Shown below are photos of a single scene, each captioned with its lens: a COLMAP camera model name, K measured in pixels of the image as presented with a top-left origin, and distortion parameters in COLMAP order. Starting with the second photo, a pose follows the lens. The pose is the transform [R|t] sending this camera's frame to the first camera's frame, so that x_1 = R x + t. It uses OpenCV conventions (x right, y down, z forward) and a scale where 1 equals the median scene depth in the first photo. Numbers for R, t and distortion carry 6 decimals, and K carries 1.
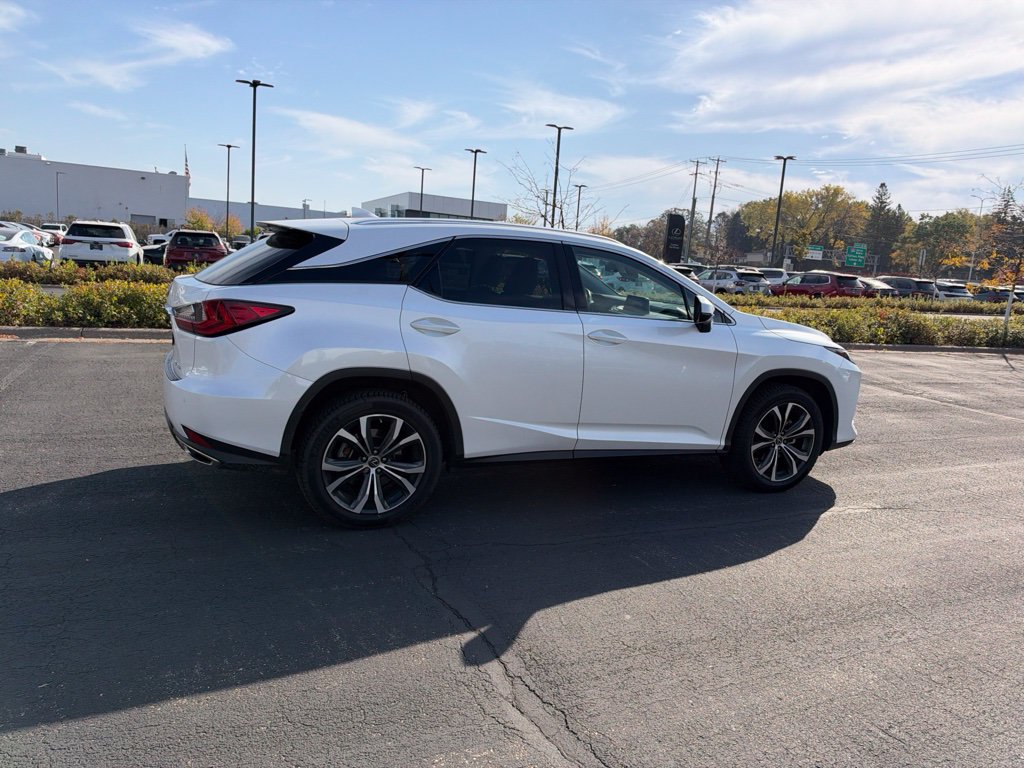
lens RADIAL K [[749.9, 0, 513.8], [0, 749.9, 386.2], [0, 0, 1]] dist [0.005482, -0.018844]
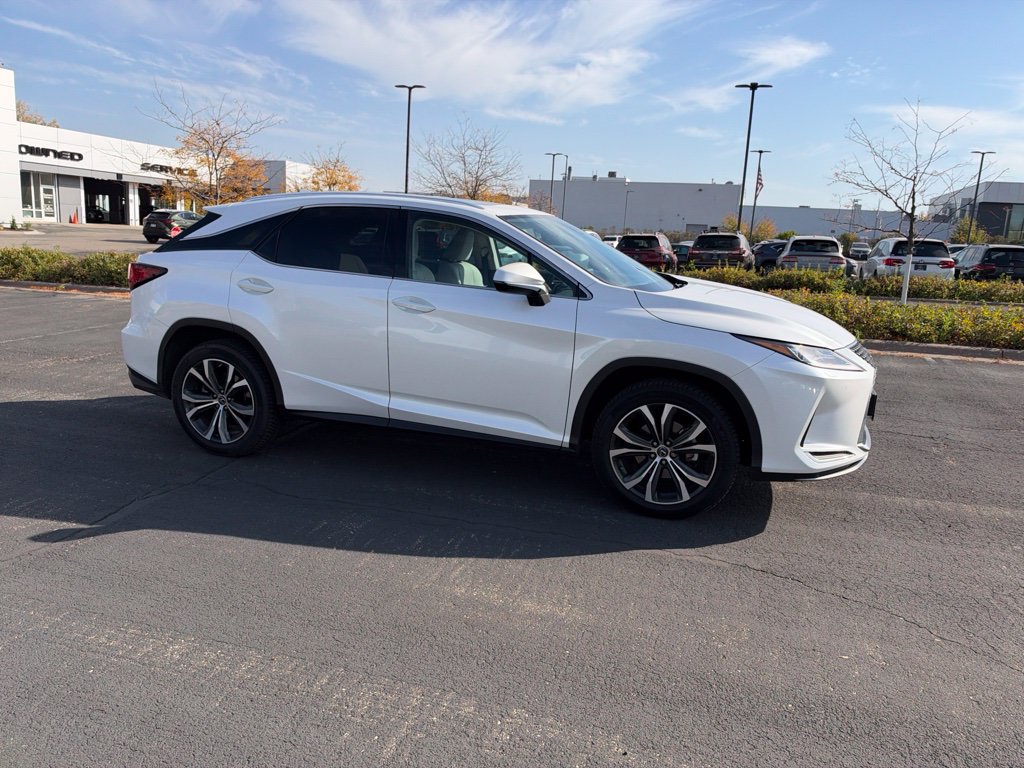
lens RADIAL K [[749.9, 0, 510.0], [0, 749.9, 387.1], [0, 0, 1]] dist [0.005482, -0.018844]
pose [[0.744406, 0.095213, -0.660904, 0.753384], [-0.100304, 0.994495, 0.030294, -0.001442], [0.660151, 0.043740, 0.749859, 0.321492]]
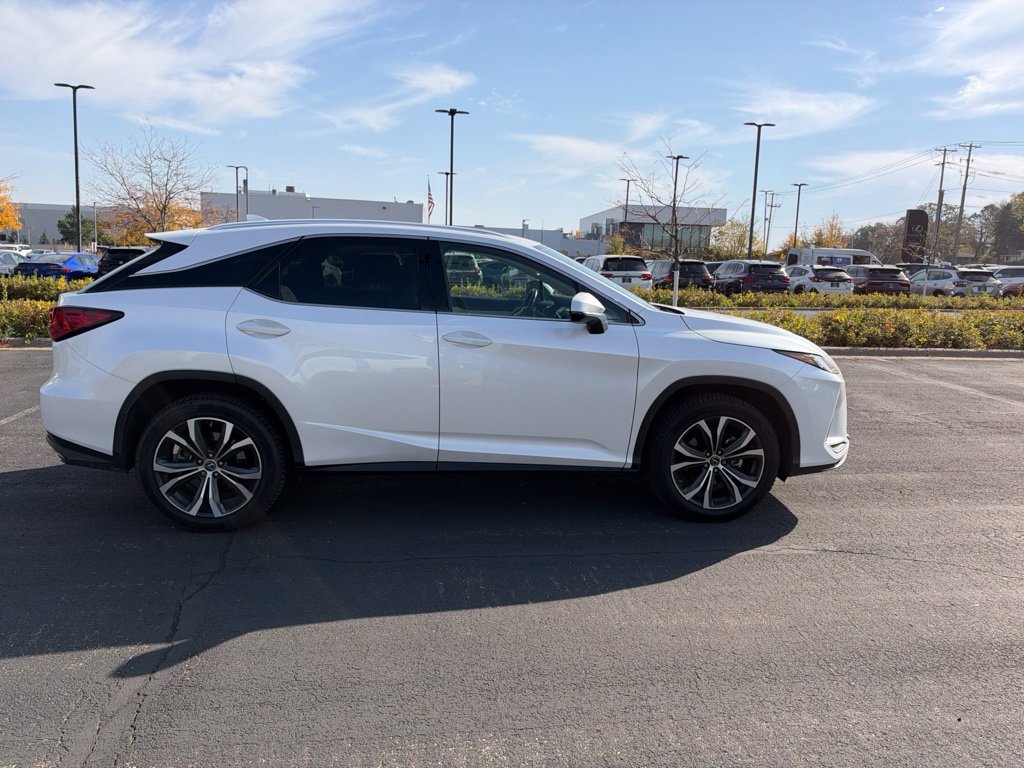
lens RADIAL K [[749.9, 0, 513.3], [0, 749.9, 382.8], [0, 0, 1]] dist [0.005482, -0.018844]
pose [[0.953540, 0.006700, -0.301192, 0.398123], [-0.013199, 0.999722, -0.019548, 0.004165], [0.300978, 0.022615, 0.953363, 0.130682]]
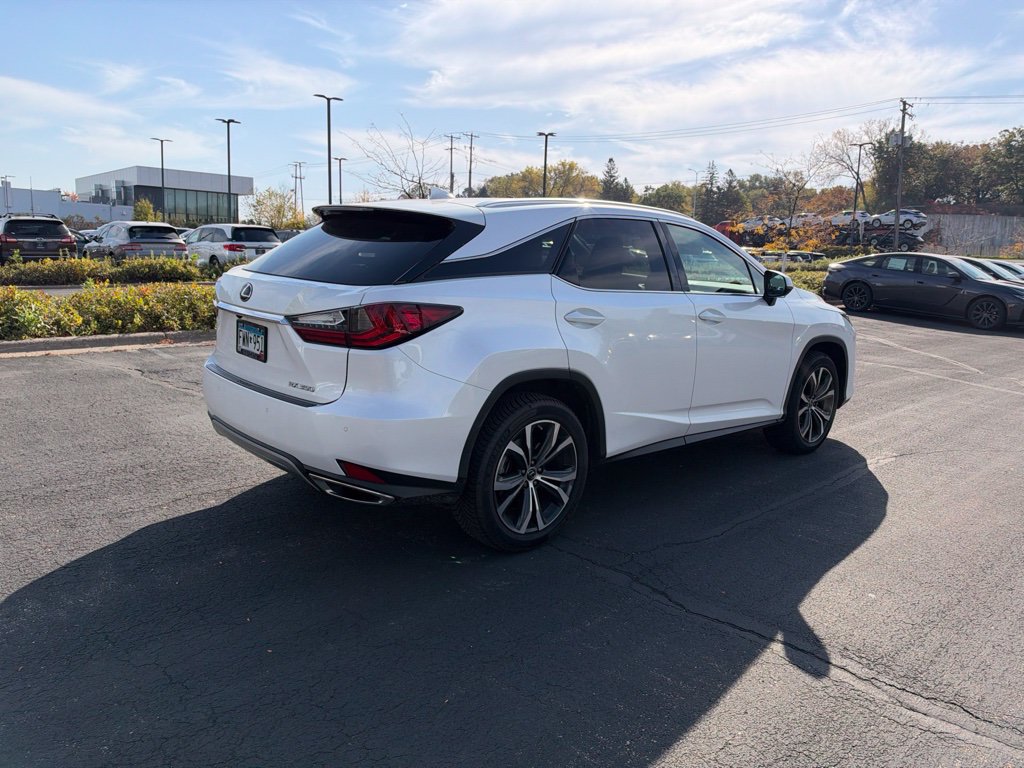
lens RADIAL K [[749.9, 0, 513.7], [0, 749.9, 379.9], [0, 0, 1]] dist [0.005482, -0.018844]
pose [[0.944519, -0.090396, 0.315772, -0.379422], [0.082826, 0.995864, 0.037343, -0.035868], [-0.317842, -0.009118, 0.948100, 0.132461]]
